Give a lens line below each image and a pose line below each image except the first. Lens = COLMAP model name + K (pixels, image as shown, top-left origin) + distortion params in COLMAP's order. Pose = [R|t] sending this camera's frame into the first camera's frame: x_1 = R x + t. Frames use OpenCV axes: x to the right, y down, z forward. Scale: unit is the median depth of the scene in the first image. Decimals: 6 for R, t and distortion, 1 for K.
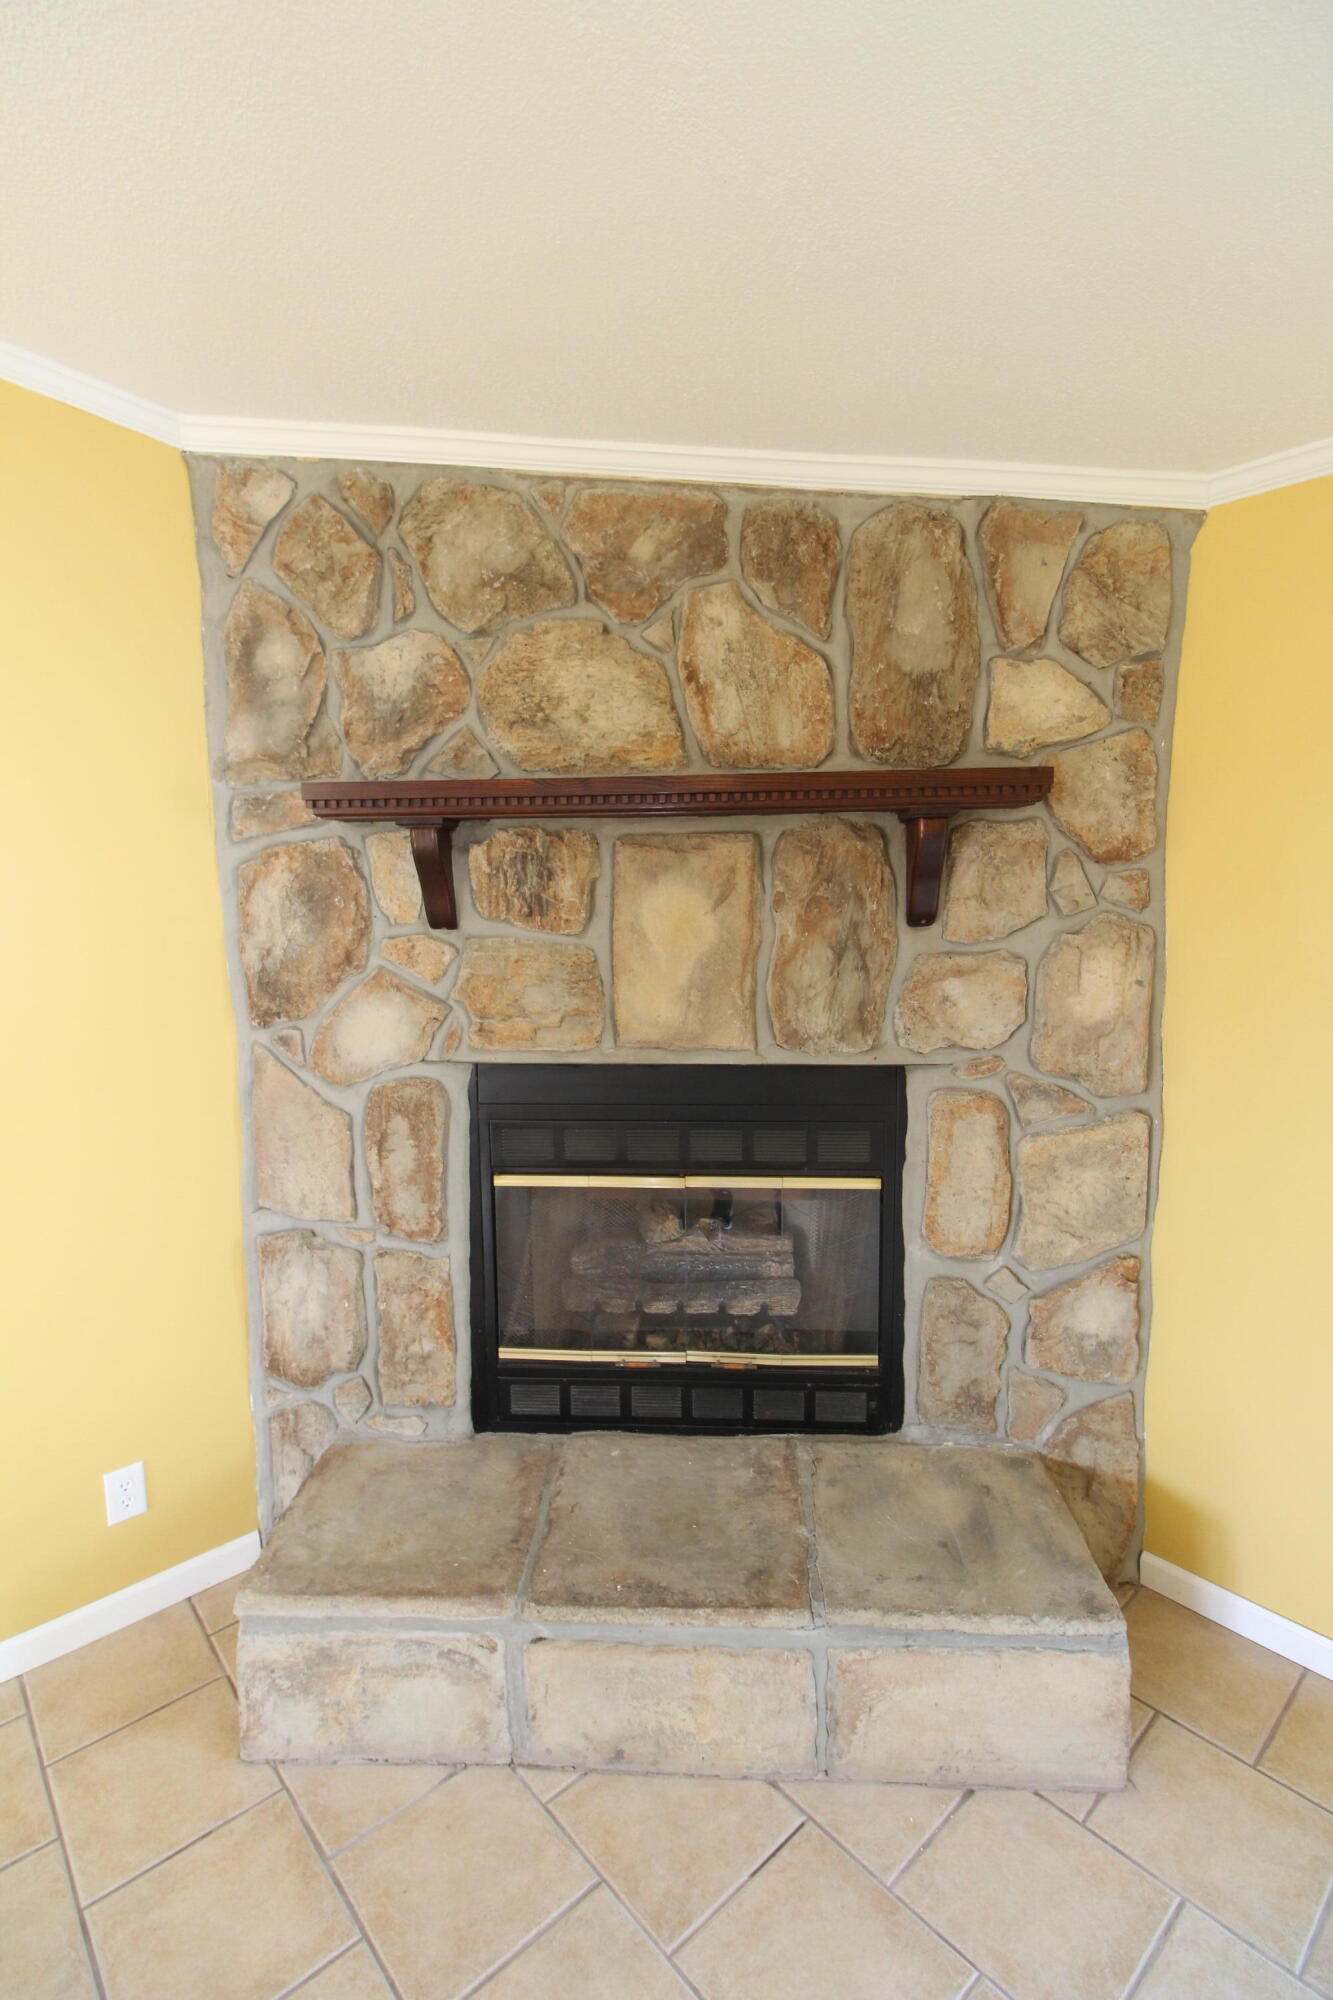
lens RADIAL K [[926.1, 0, 653.1], [0, 926.1, 993.3], [0, 0, 1]] dist [-0.014052, -0.002421]
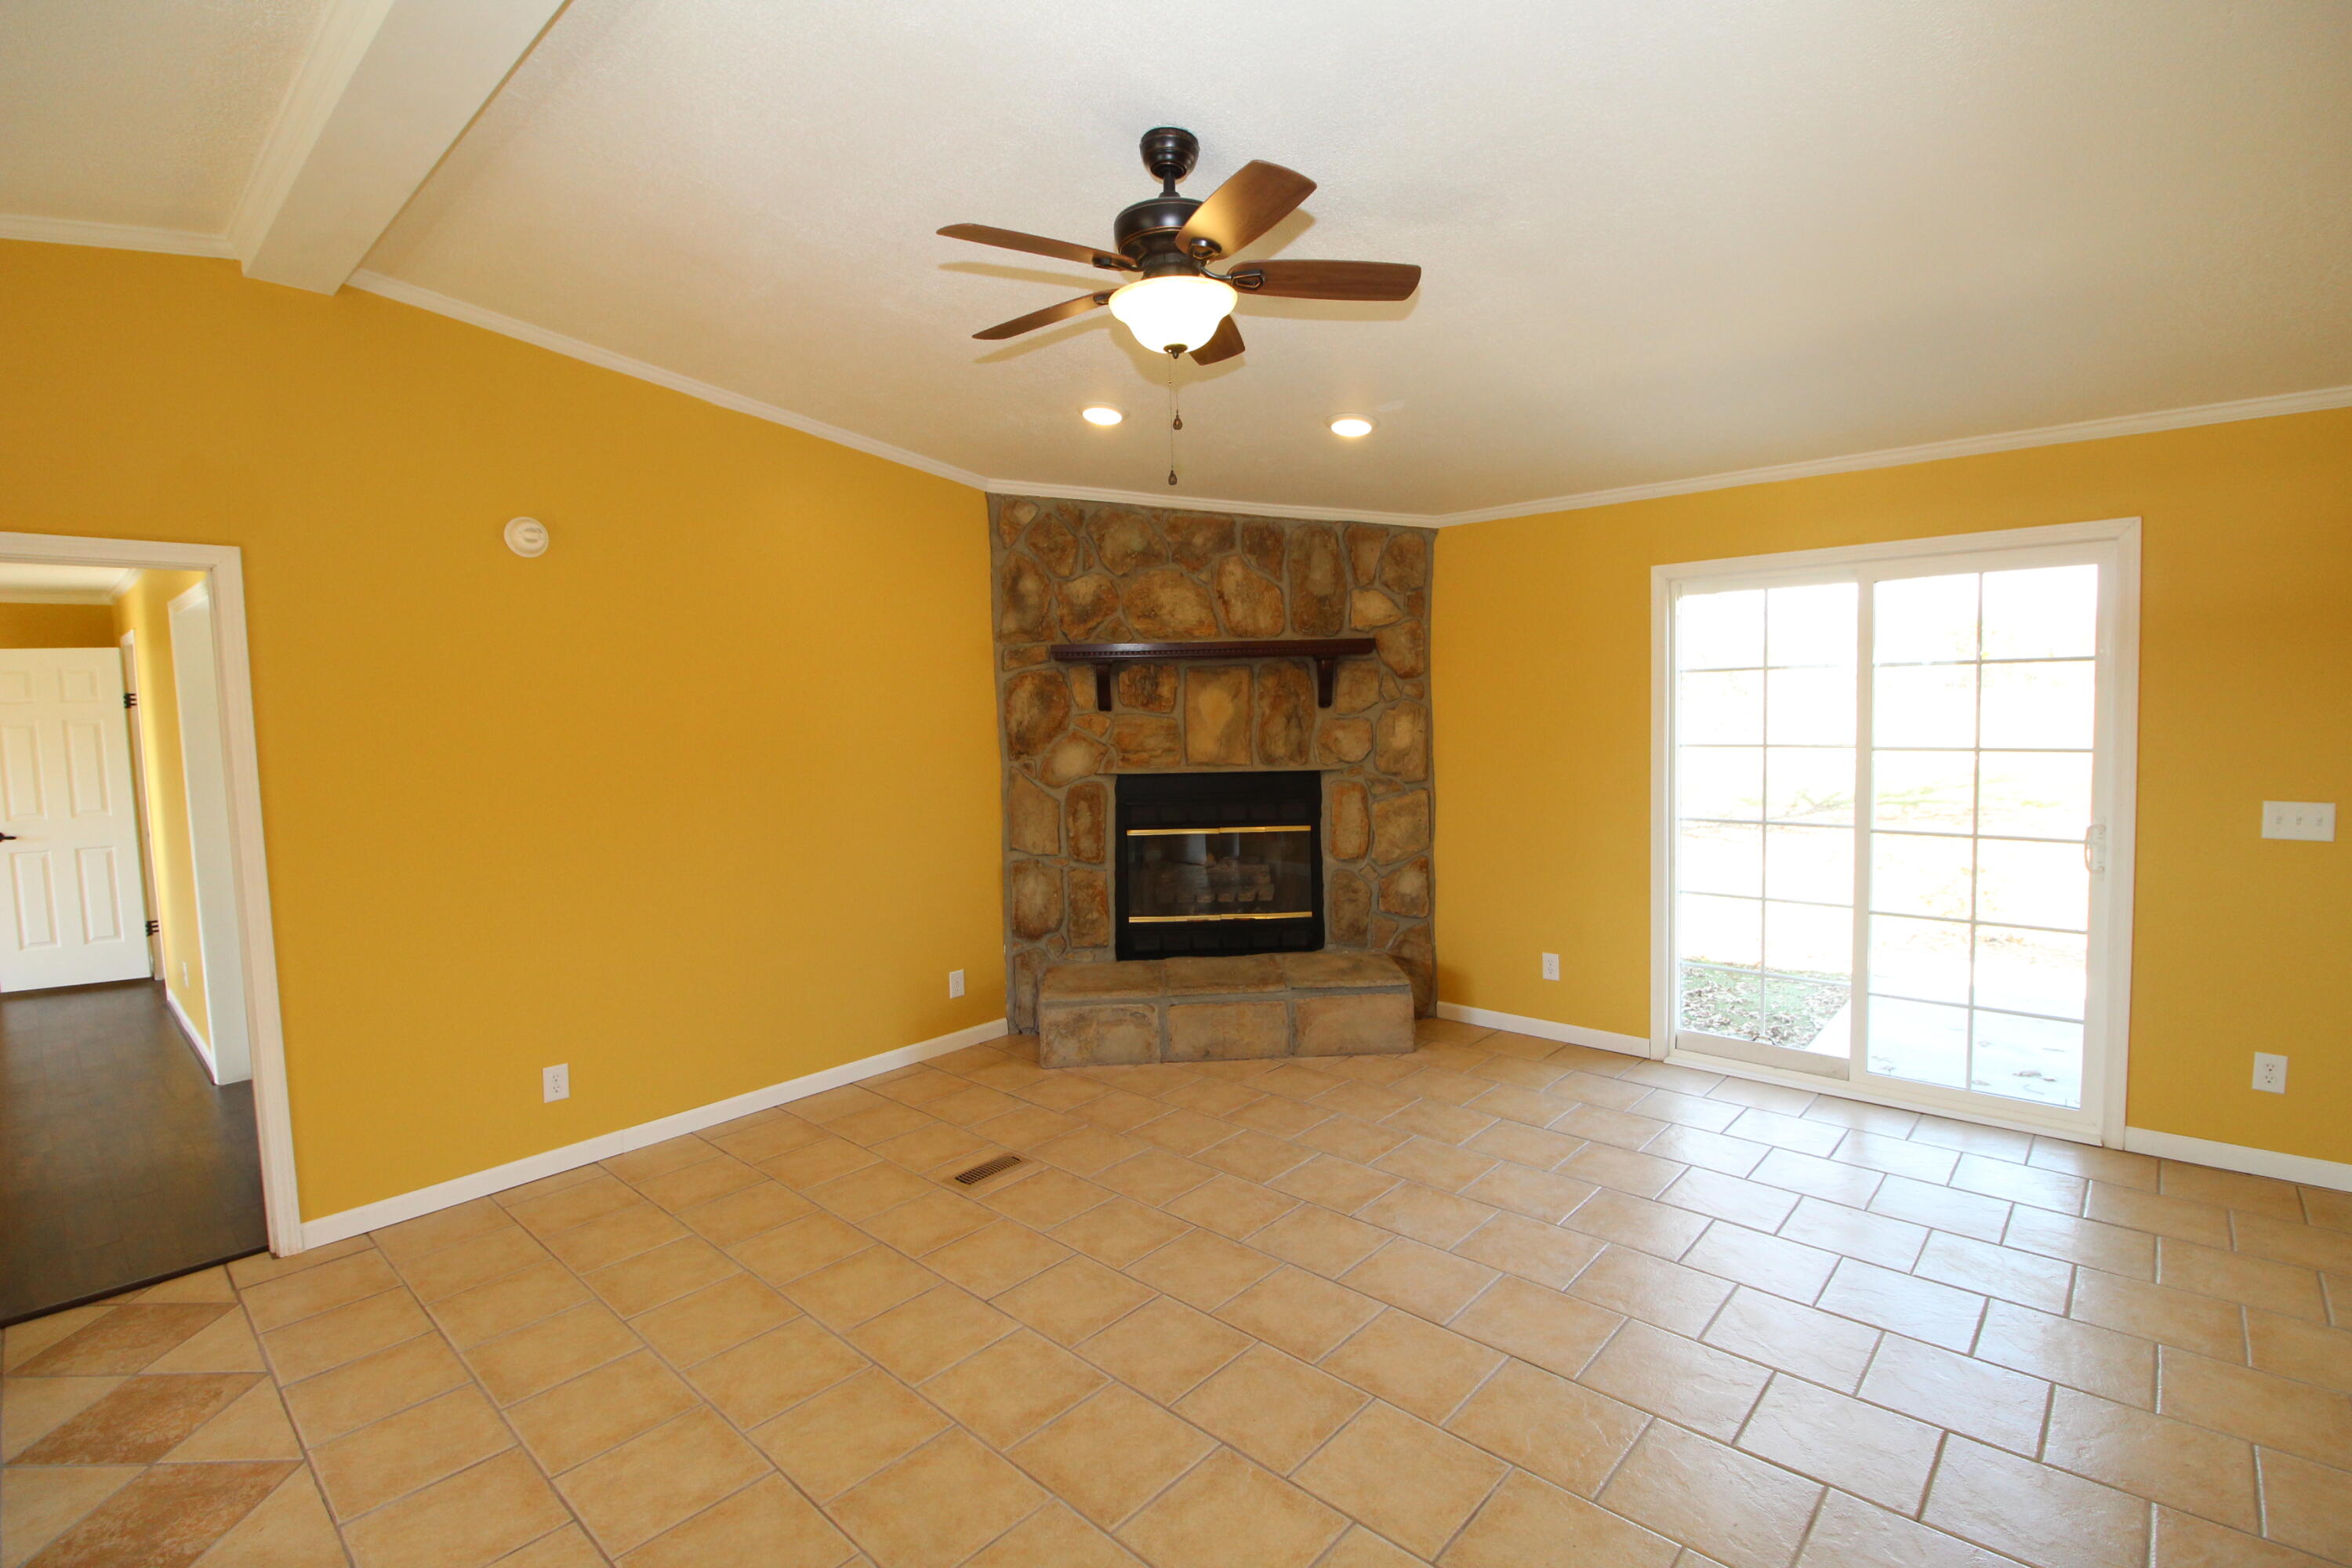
lens RADIAL K [[1089.1, 0, 1178.0], [0, 1089.1, 774.9], [0, 0, 1]] dist [-0.014052, -0.002421]
pose [[0.994497, -0.015780, 0.103570, -0.335730], [0.020845, 0.998630, -0.048000, 0.208928], [-0.102670, 0.049894, 0.993463, -1.560107]]
